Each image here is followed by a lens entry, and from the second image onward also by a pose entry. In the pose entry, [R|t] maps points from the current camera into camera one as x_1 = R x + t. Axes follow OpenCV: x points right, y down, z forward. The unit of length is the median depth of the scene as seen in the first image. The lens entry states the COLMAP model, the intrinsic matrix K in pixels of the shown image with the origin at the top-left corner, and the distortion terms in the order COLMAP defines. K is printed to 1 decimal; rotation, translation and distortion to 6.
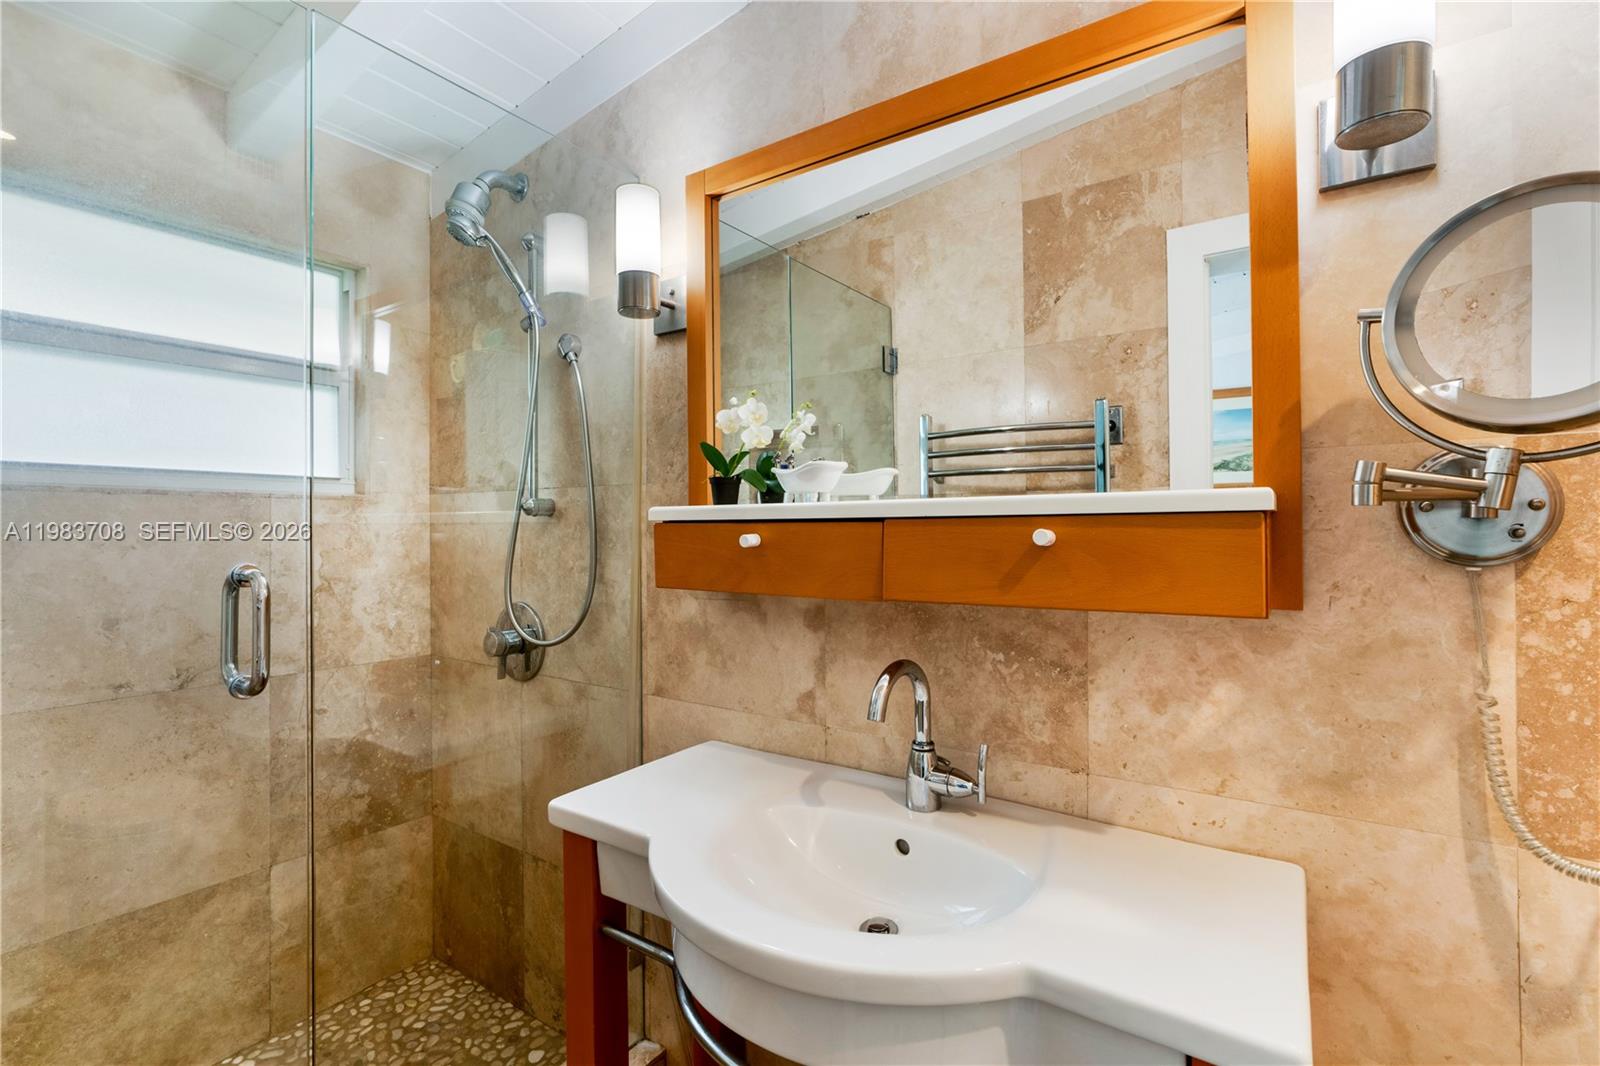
lens RADIAL K [[720.6, 0, 809.4], [0, 720.6, 534.5], [0, 0, 1]] dist [-0.008235, 0.000854]
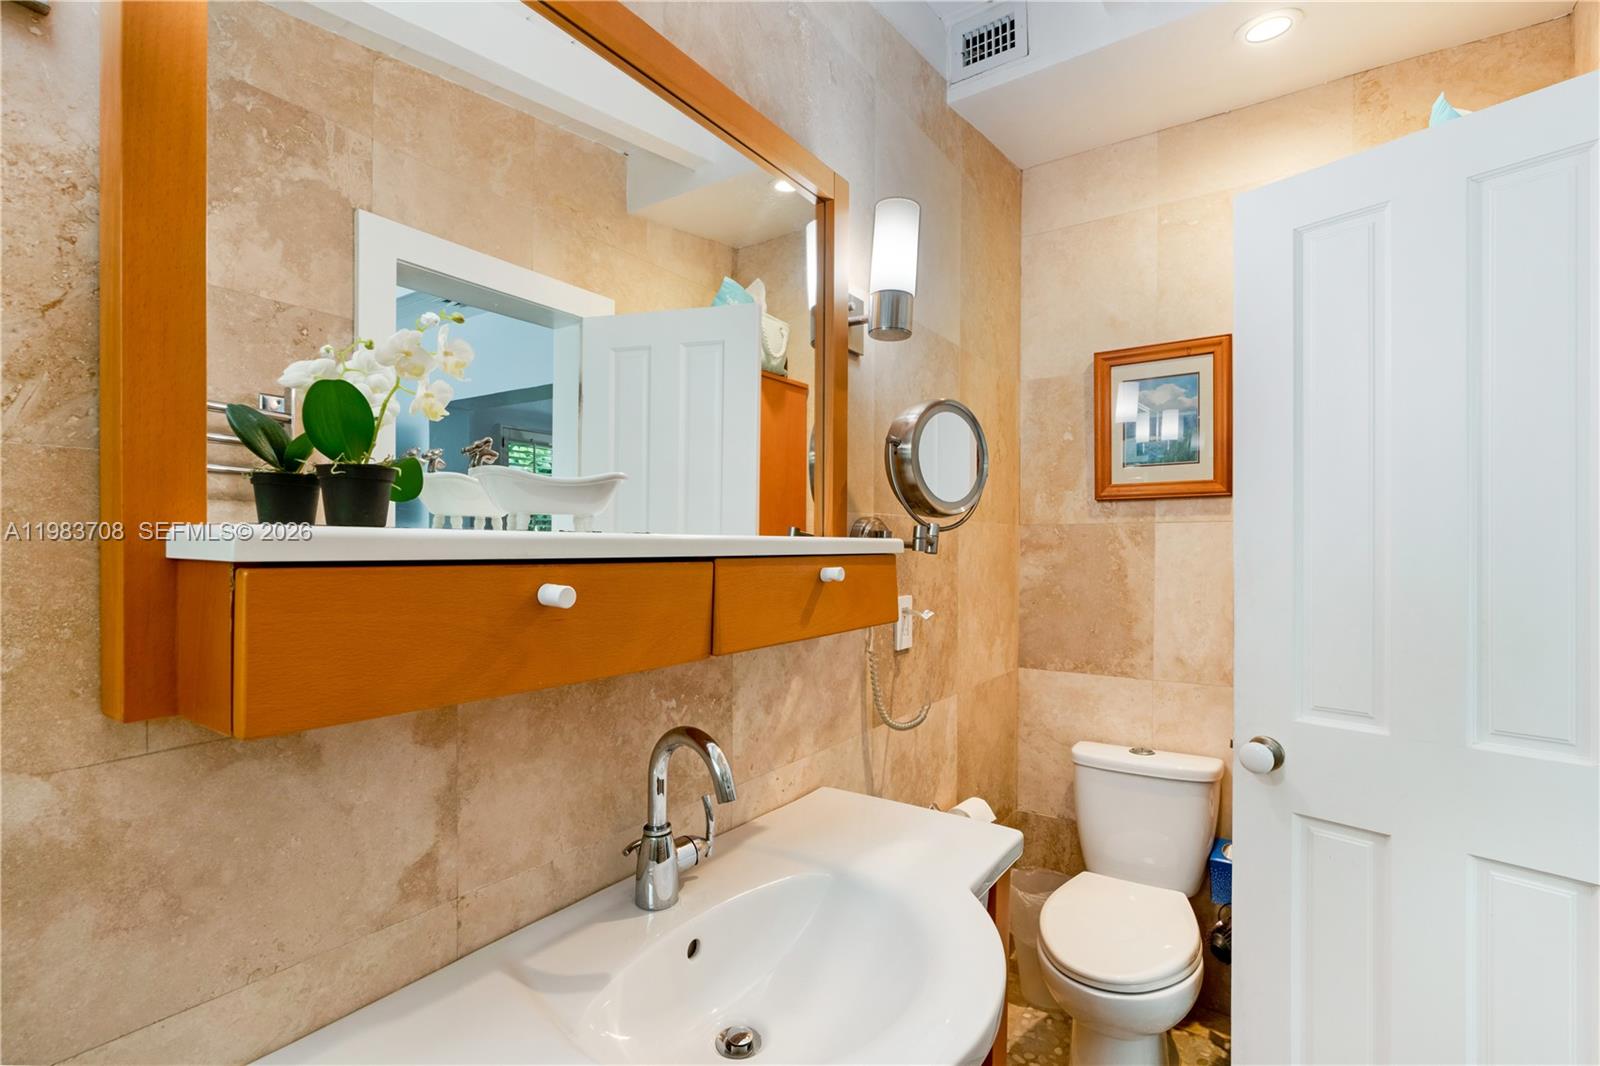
lens RADIAL K [[744.4, 0, 804.1], [0, 744.4, 555.0], [0, 0, 1]] dist [-0.008882, 0.000702]
pose [[-0.009063, -0.006849, 0.999935, -0.618214], [-0.002628, 0.999973, 0.006826, -0.026135], [-0.999955, -0.002566, -0.009081, 0.741890]]
